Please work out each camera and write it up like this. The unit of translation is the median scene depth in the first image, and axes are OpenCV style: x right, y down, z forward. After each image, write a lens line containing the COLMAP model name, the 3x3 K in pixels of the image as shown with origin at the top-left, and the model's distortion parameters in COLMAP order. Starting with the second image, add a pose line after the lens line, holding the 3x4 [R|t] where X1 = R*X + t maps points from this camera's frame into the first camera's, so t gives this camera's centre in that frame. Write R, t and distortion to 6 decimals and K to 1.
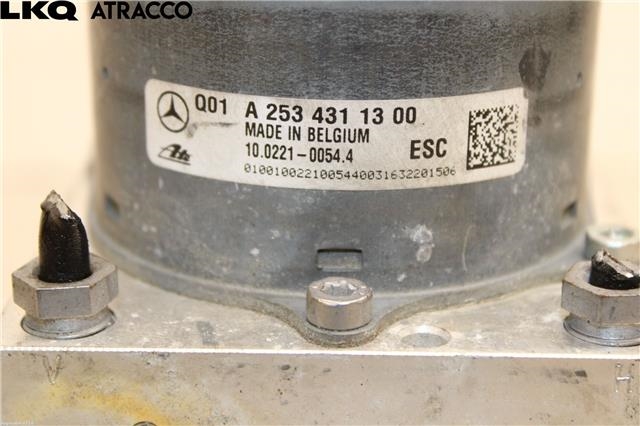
lens RADIAL K [[1383.3, 0, 320.0], [0, 1383.3, 213.0], [0, 0, 1]] dist [0.020604, 0.008761]
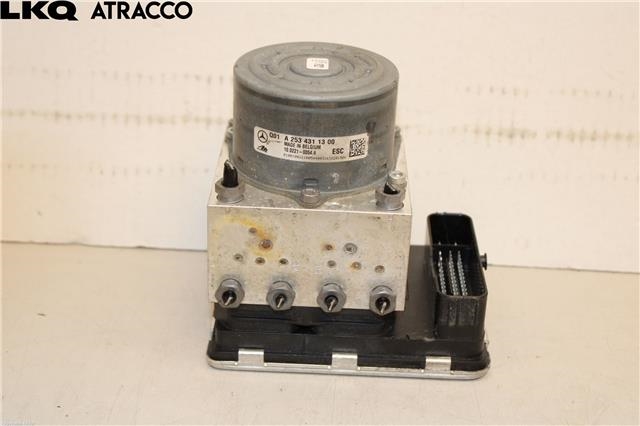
lens RADIAL K [[1216.3, 0, 320.0], [0, 1216.3, 213.0], [0, 0, 1]] dist [0.001781, -0.000780]
pose [[0.999411, 0.032045, 0.012275, 0.002360], [-0.033355, 0.991203, 0.128079, -0.276169], [-0.008063, -0.128413, 0.991688, -1.980601]]
